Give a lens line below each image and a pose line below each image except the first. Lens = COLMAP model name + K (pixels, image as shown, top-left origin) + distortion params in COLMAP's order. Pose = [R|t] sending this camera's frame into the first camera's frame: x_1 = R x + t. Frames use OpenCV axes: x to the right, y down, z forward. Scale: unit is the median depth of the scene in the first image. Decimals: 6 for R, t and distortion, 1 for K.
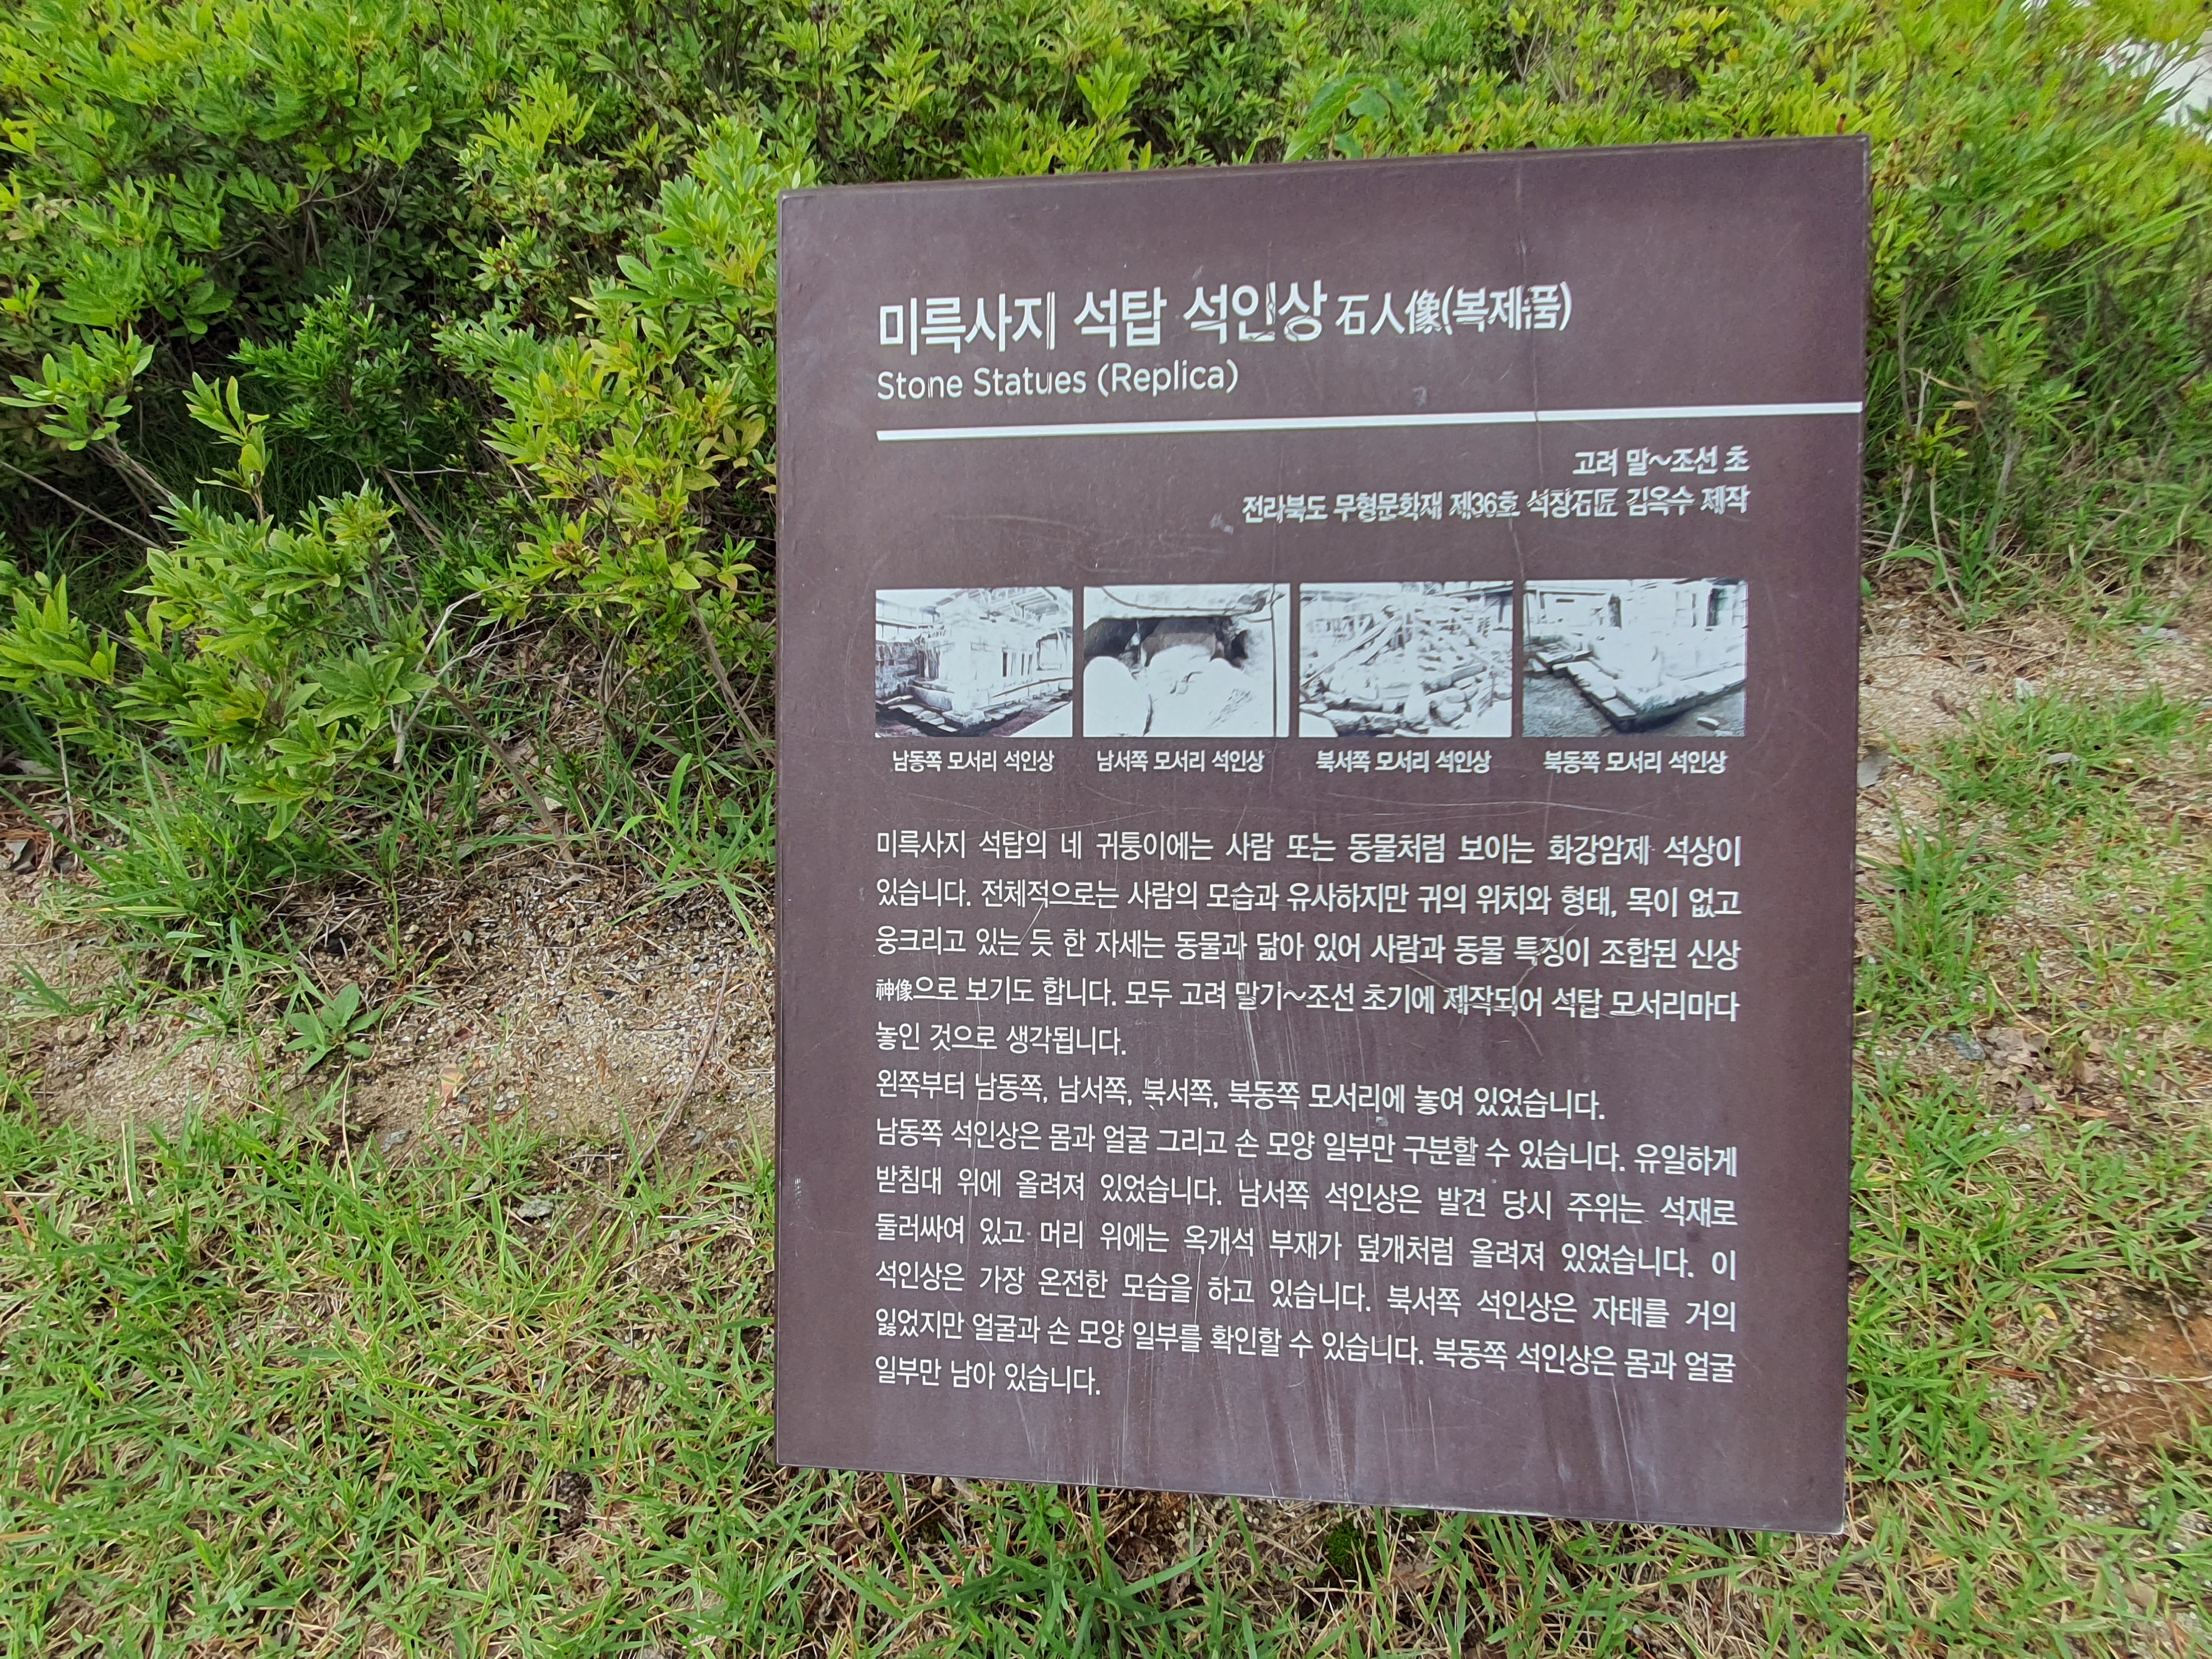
lens RADIAL K [[1323.3, 0, 1105.8], [0, 1323.3, 831.8], [0, 0, 1]] dist [0.000335, 0.003282]
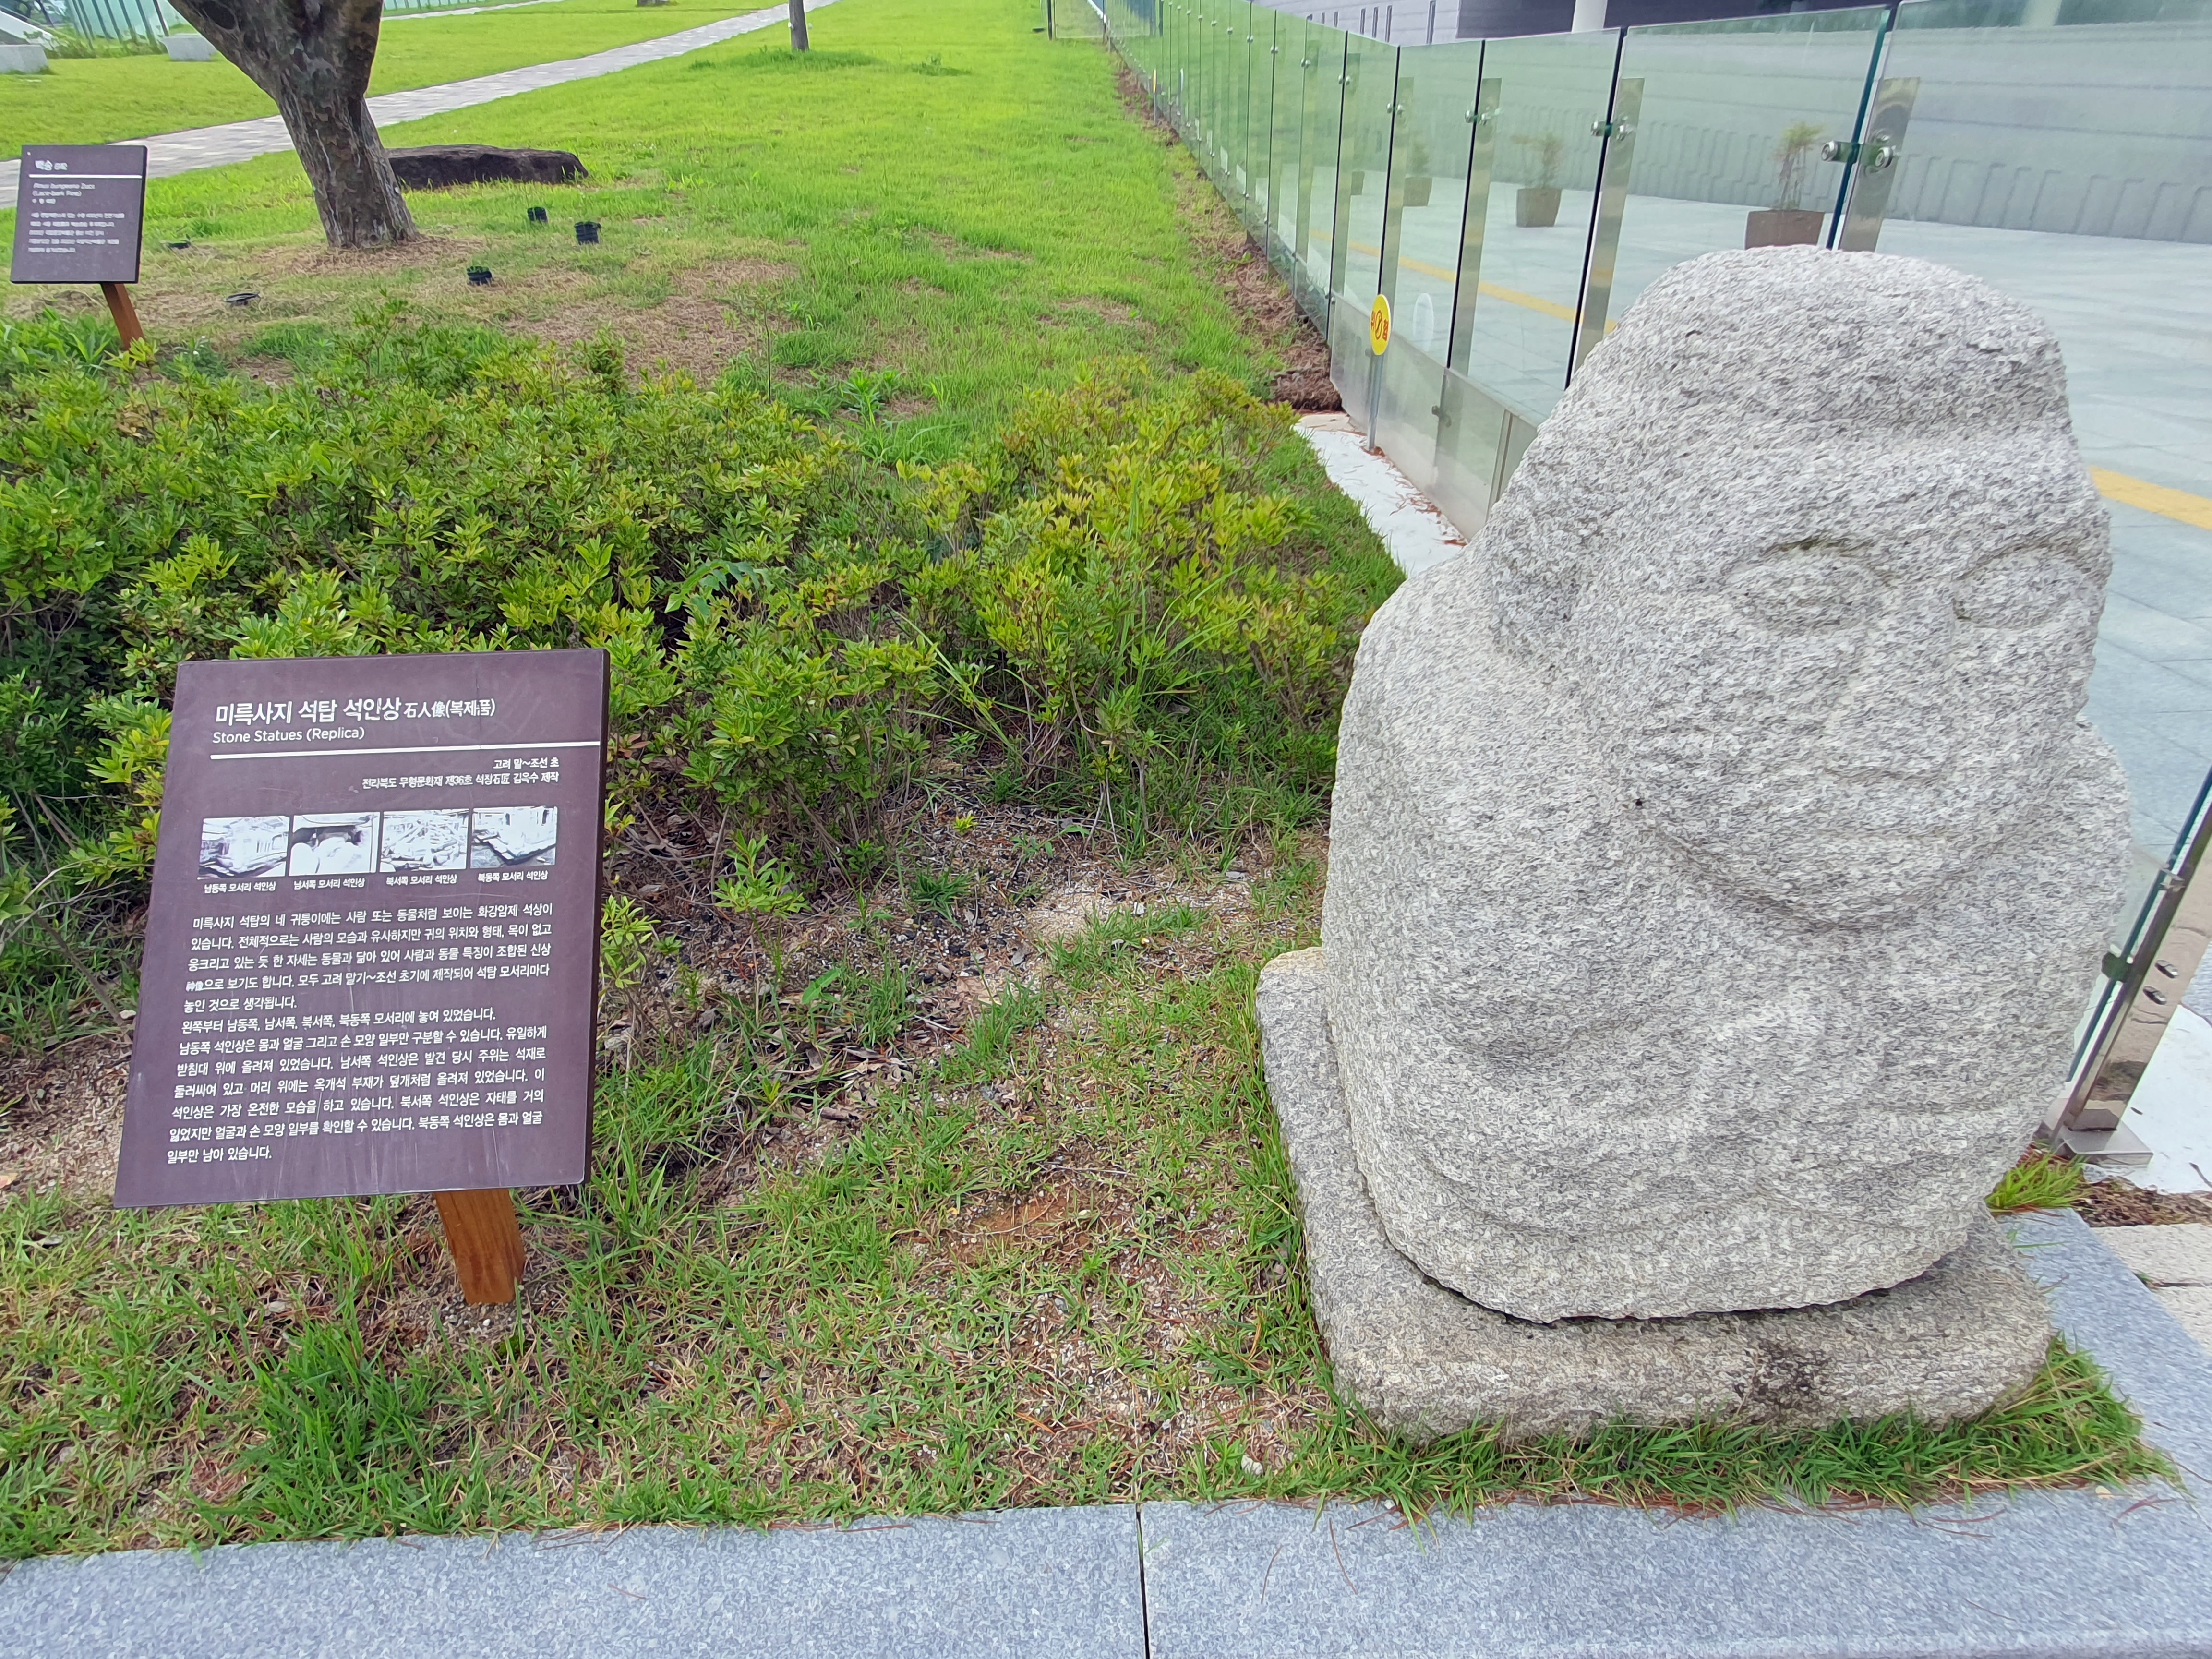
lens RADIAL K [[1323.3, 0, 1106.8], [0, 1323.3, 825.4], [0, 0, 1]] dist [0.000335, 0.003282]
pose [[0.986910, -0.017092, 0.160366, 1.084776], [0.056951, 0.967240, -0.247391, 0.529993], [-0.150884, 0.253286, 0.955552, -1.577446]]
